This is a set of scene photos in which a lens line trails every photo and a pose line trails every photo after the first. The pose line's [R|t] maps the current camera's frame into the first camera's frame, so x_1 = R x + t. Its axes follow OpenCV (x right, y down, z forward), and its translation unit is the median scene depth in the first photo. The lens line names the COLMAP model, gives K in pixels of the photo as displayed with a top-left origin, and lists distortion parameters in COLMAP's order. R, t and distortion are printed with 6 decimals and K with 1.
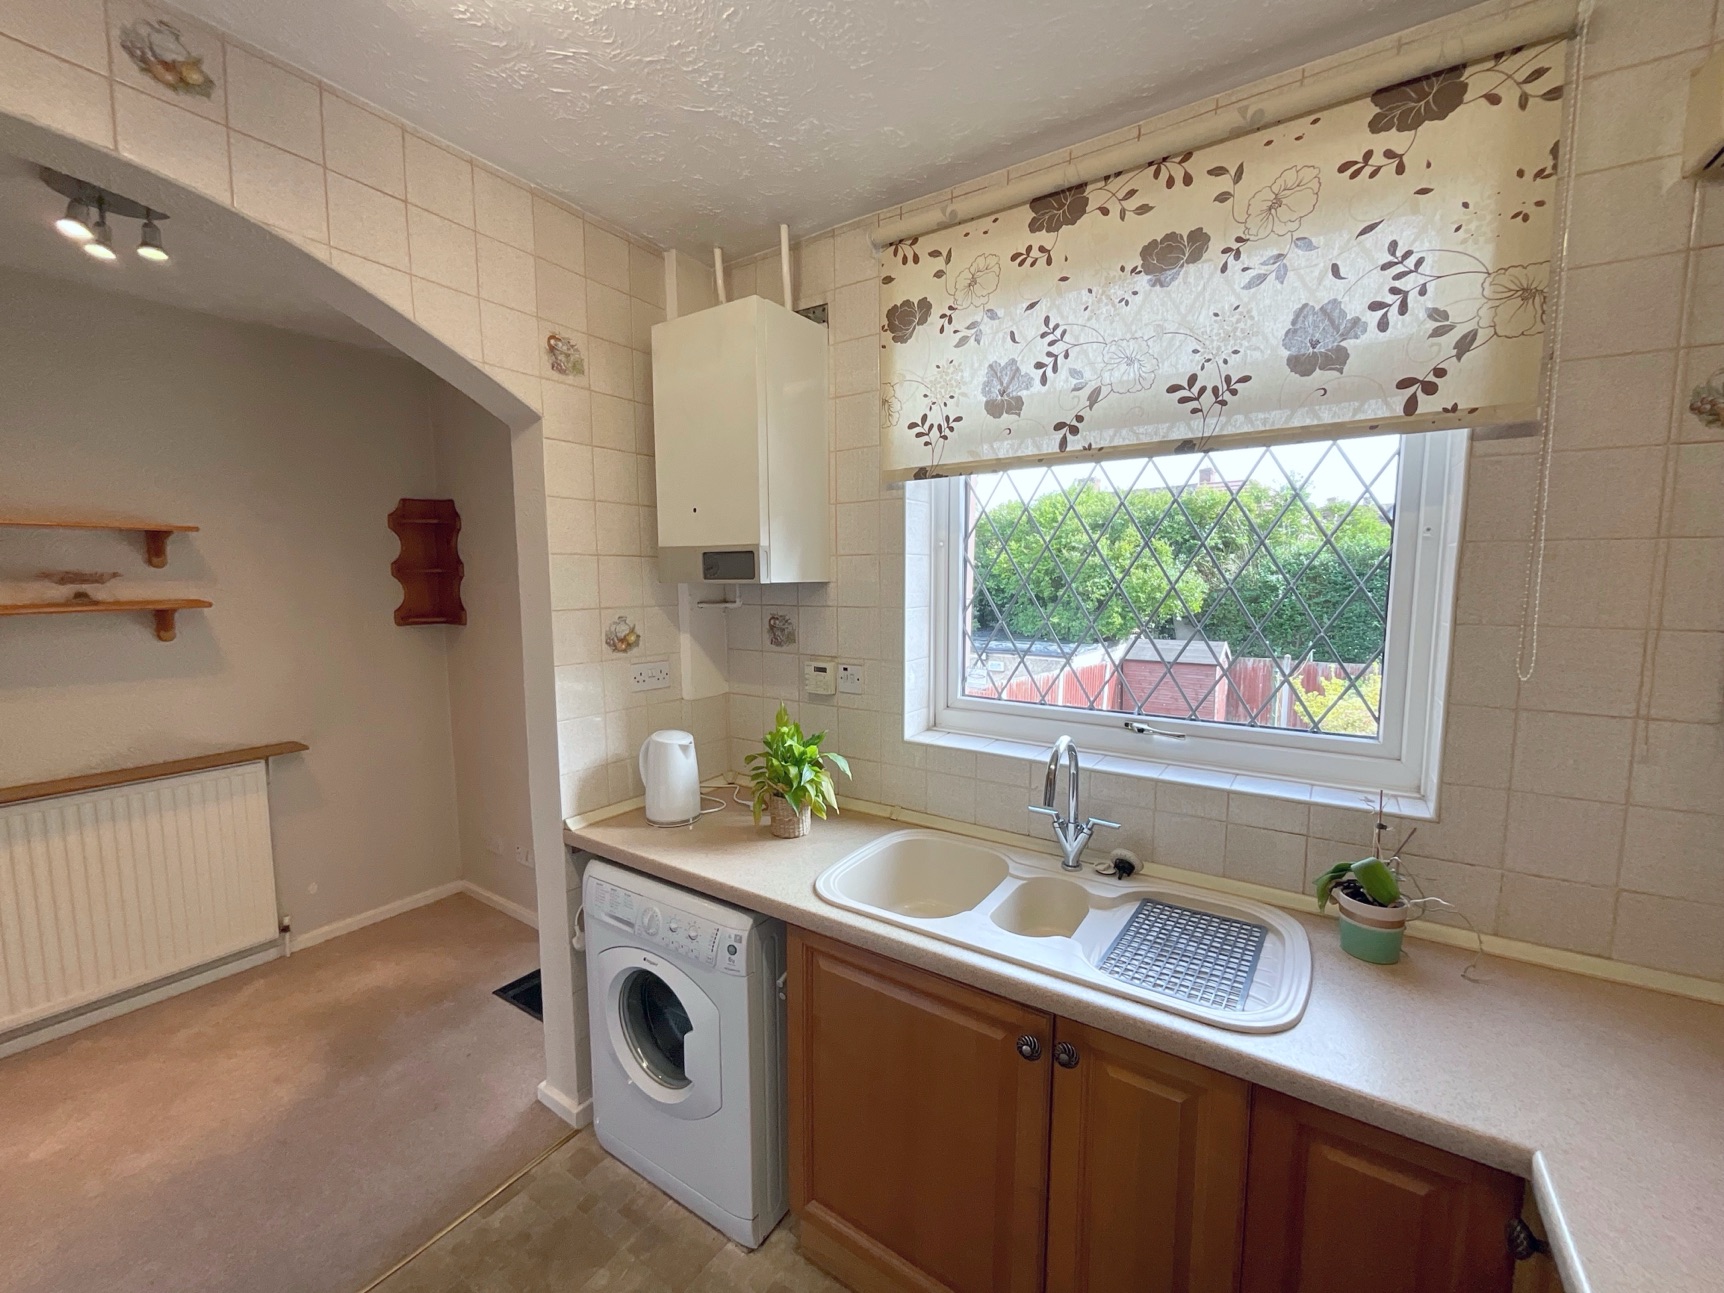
lens RADIAL K [[697.8, 0, 856.5], [0, 697.8, 644.2], [0, 0, 1]] dist [-0.005762, 0.002068]
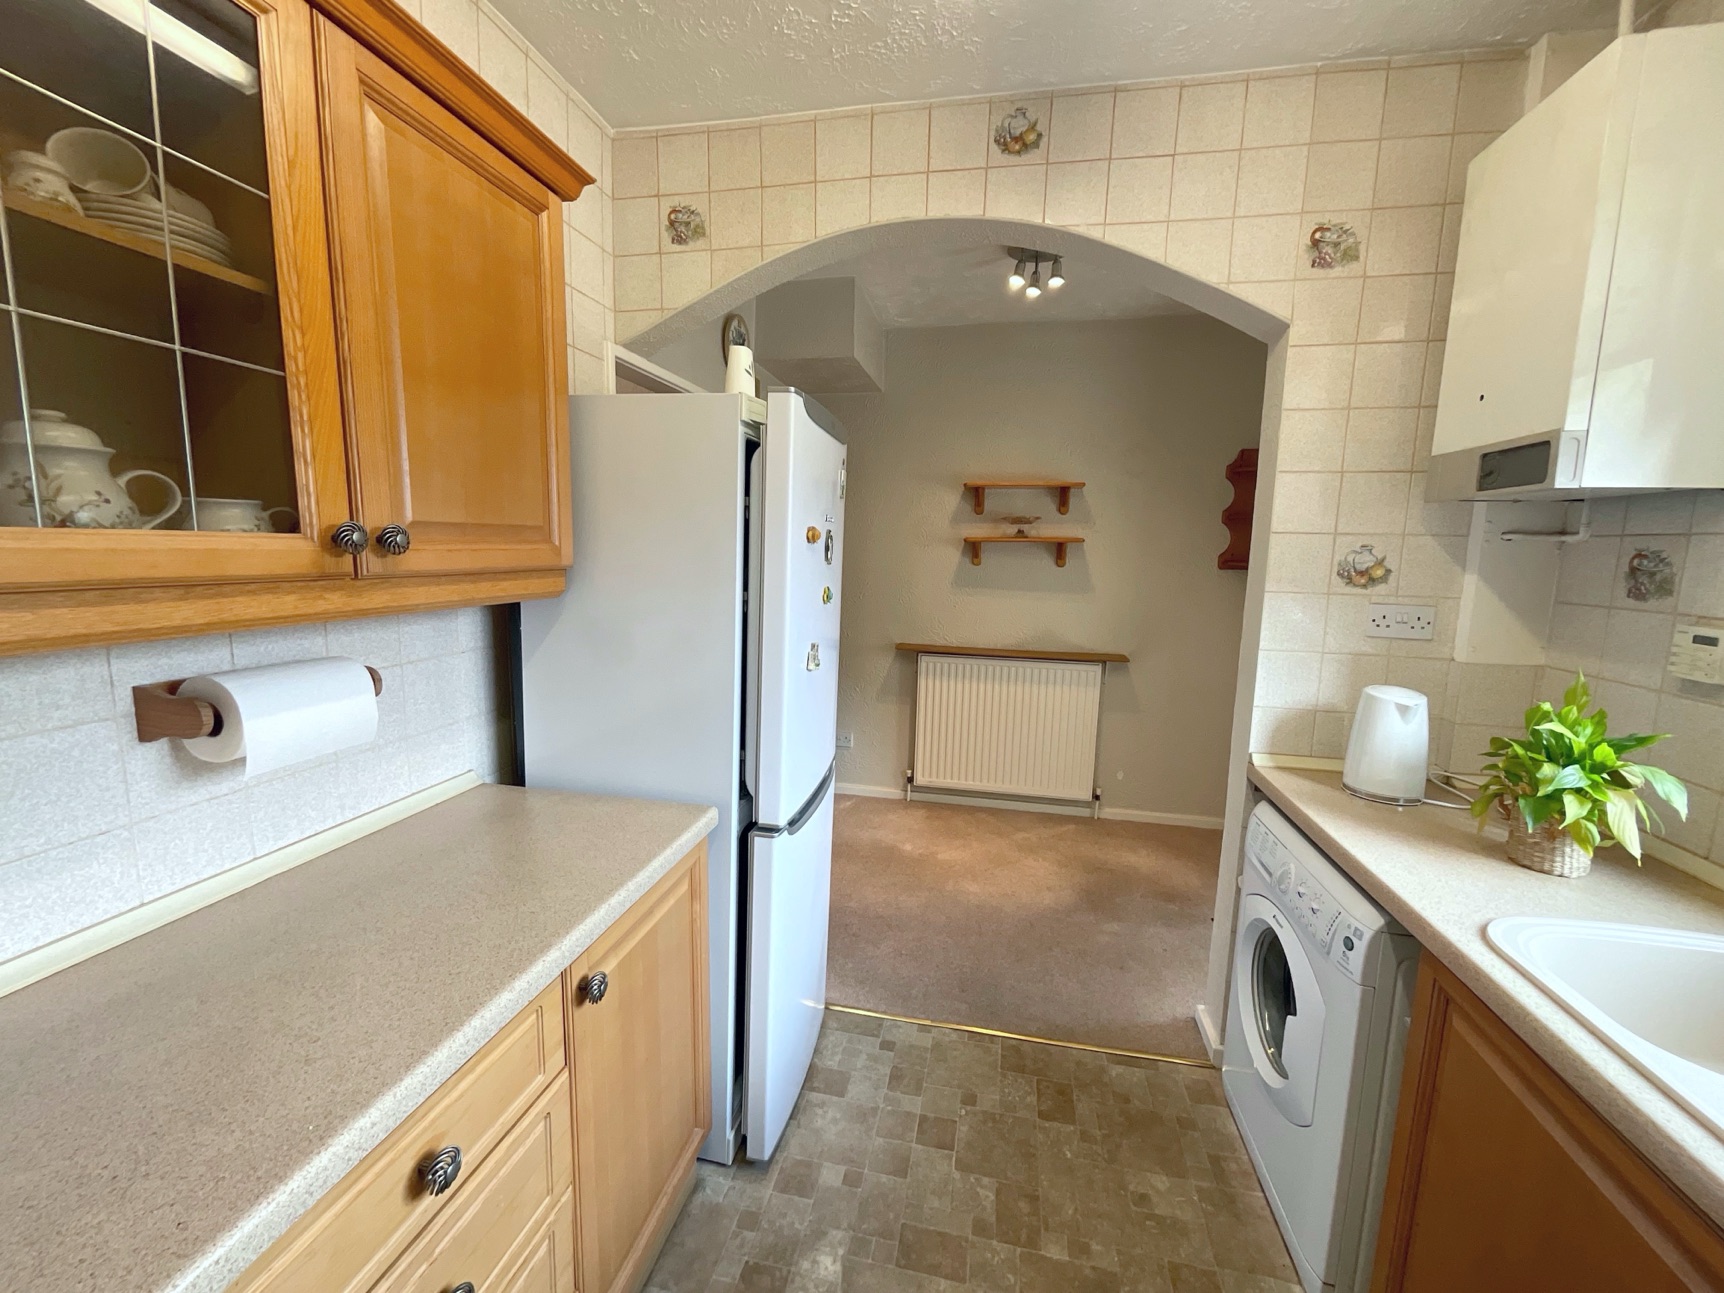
lens RADIAL K [[697.8, 0, 863.2], [0, 697.8, 646.3], [0, 0, 1]] dist [-0.005762, 0.002068]
pose [[0.372766, 0.141788, -0.917029, 0.250827], [-0.112742, 0.987856, 0.106910, 0.066857], [0.921051, 0.063535, 0.384225, 0.135224]]
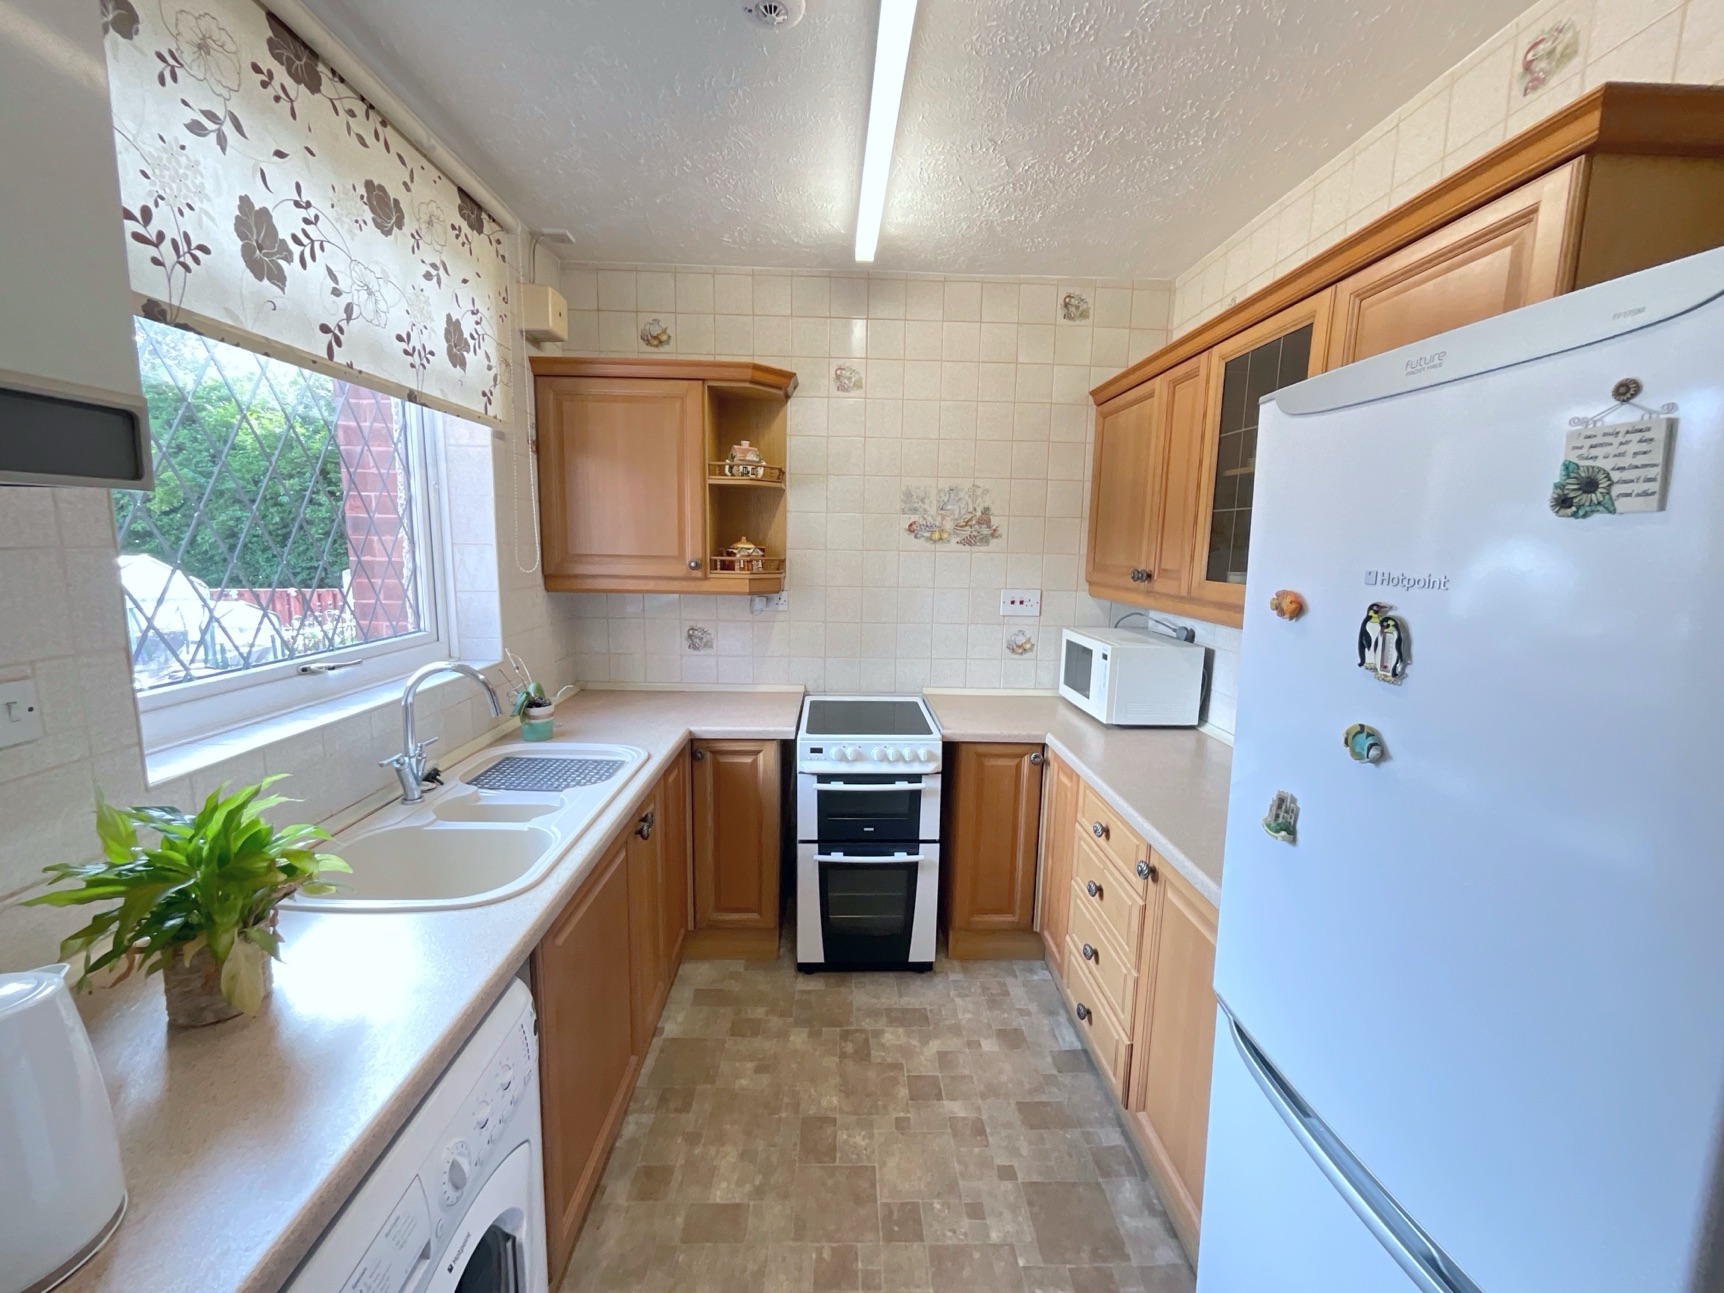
lens RADIAL K [[697.8, 0, 862.8], [0, 697.8, 645.9], [0, 0, 1]] dist [-0.005762, 0.002068]
pose [[-0.582440, -0.130211, 0.802377, -0.754228], [0.059421, 0.977626, 0.201784, -0.054464], [-0.810699, 0.165206, -0.561671, 0.899019]]
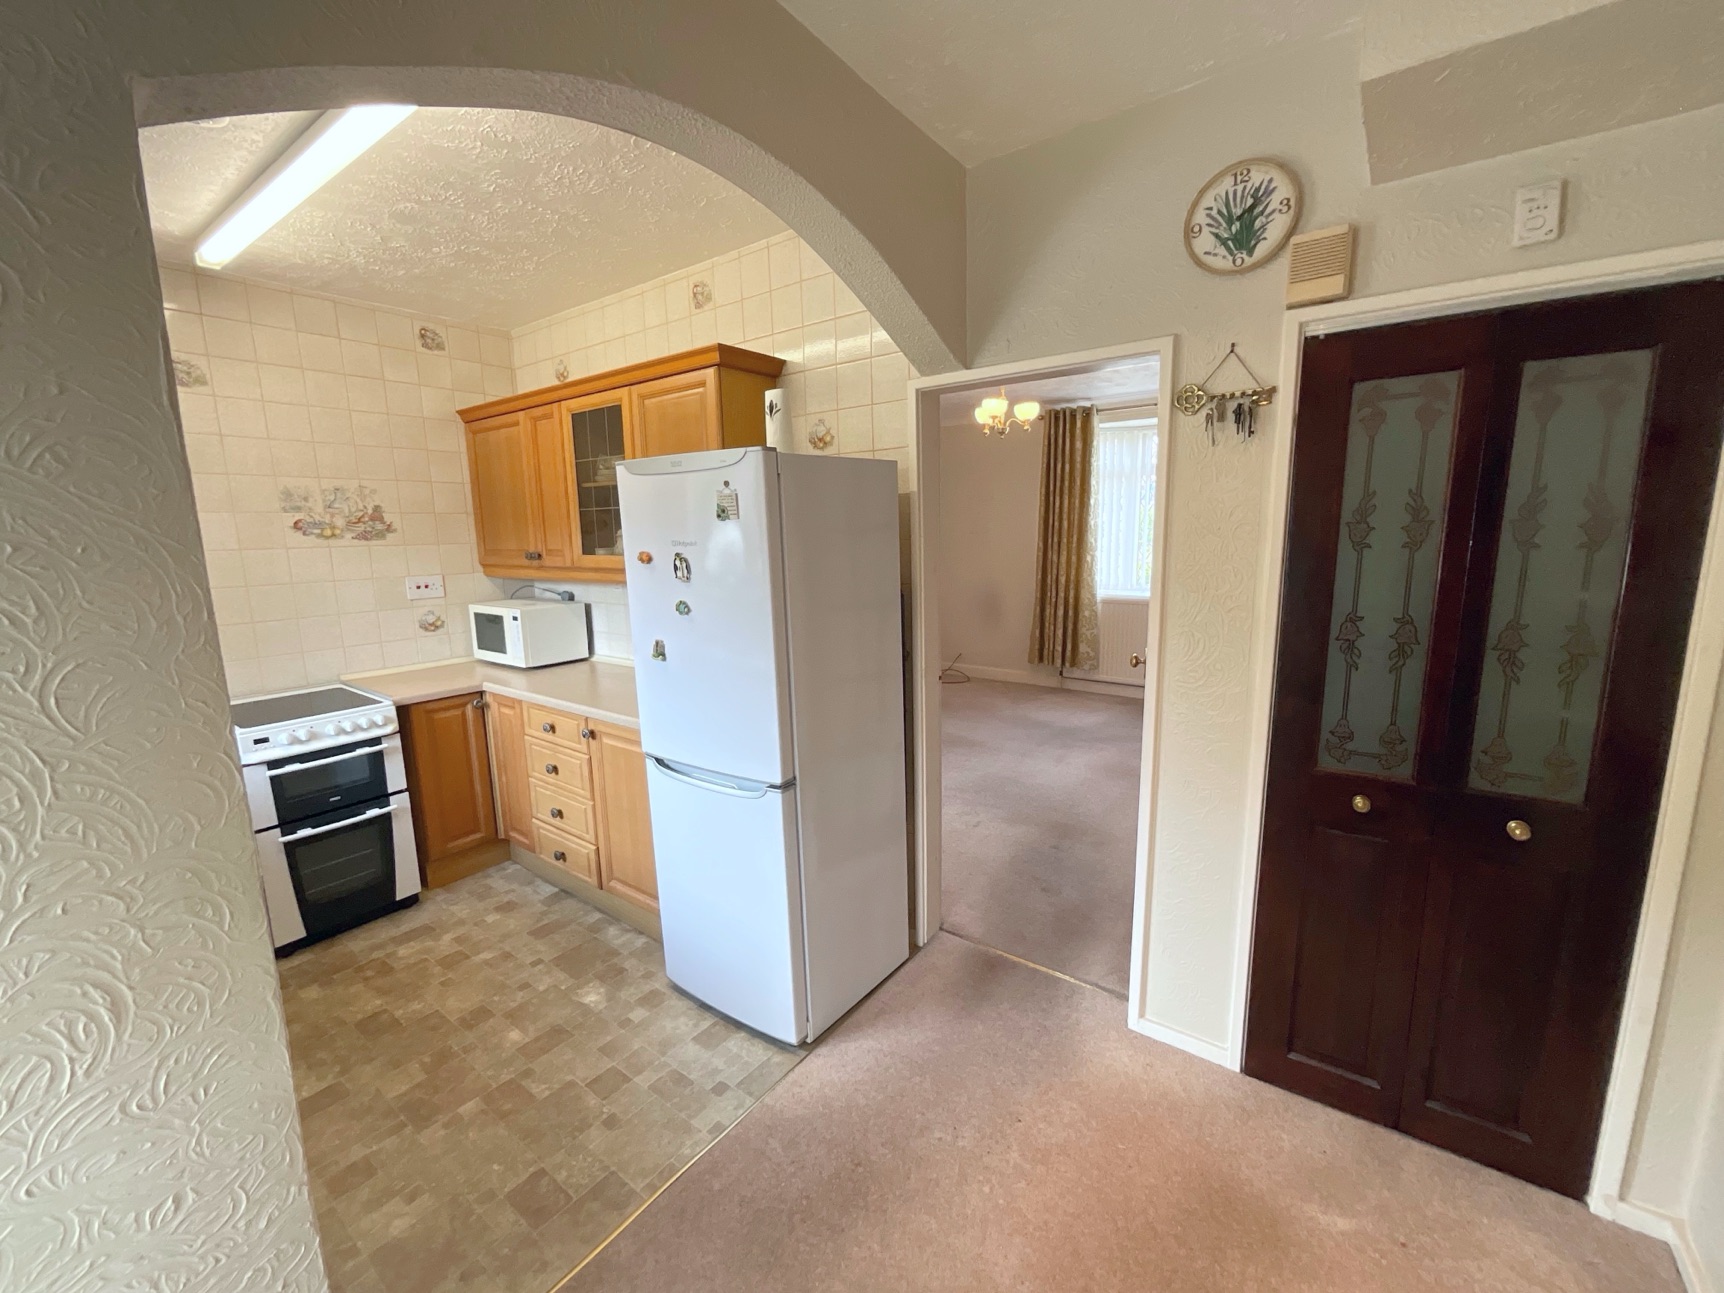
lens RADIAL K [[697.8, 0, 861.8], [0, 697.8, 645.2], [0, 0, 1]] dist [-0.005762, 0.002068]
pose [[-0.998294, 0.010648, 0.057416, -0.937697], [0.025294, 0.965057, 0.260816, -0.112305], [-0.052632, 0.261823, -0.963680, 1.462040]]
